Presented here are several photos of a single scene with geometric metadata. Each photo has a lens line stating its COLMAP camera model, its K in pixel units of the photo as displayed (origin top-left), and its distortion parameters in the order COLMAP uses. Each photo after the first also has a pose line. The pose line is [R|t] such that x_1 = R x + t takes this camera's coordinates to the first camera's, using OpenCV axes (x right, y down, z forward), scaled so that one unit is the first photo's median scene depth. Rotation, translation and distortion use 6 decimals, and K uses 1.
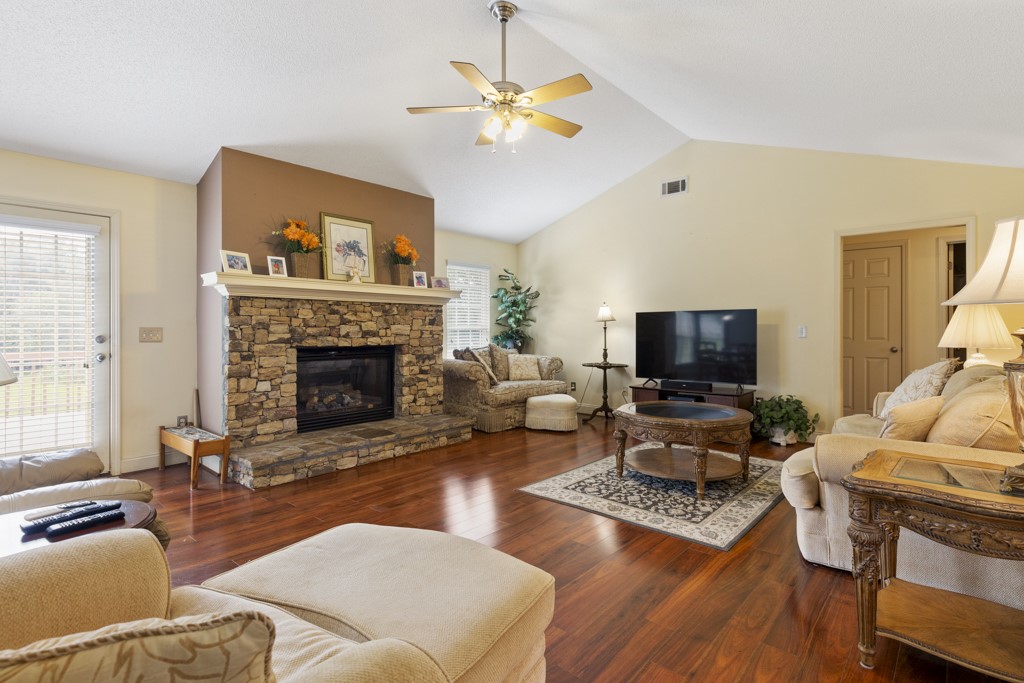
lens RADIAL K [[481.4, 0, 514.5], [0, 481.4, 333.4], [0, 0, 1]] dist [0.010340, -0.000580]
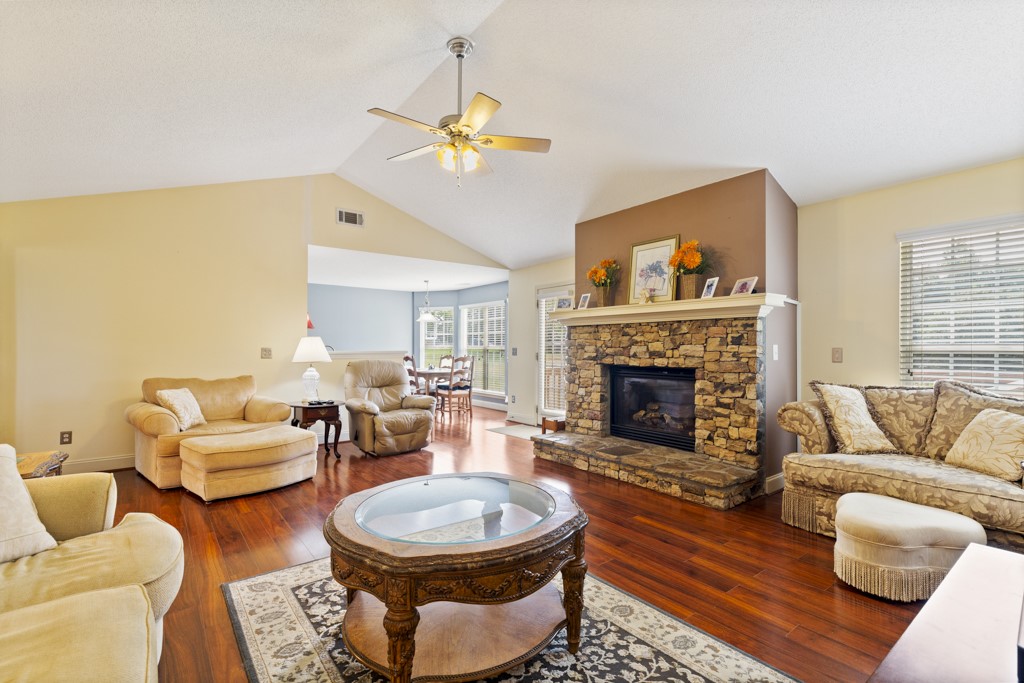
lens RADIAL K [[481.4, 0, 568.1], [0, 481.4, 349.8], [0, 0, 1]] dist [0.010340, -0.000580]
pose [[-0.128210, 0.006533, -0.991725, 0.697007], [-0.010490, 0.999913, 0.007943, -0.014573], [0.991692, 0.011422, -0.128131, 0.964178]]
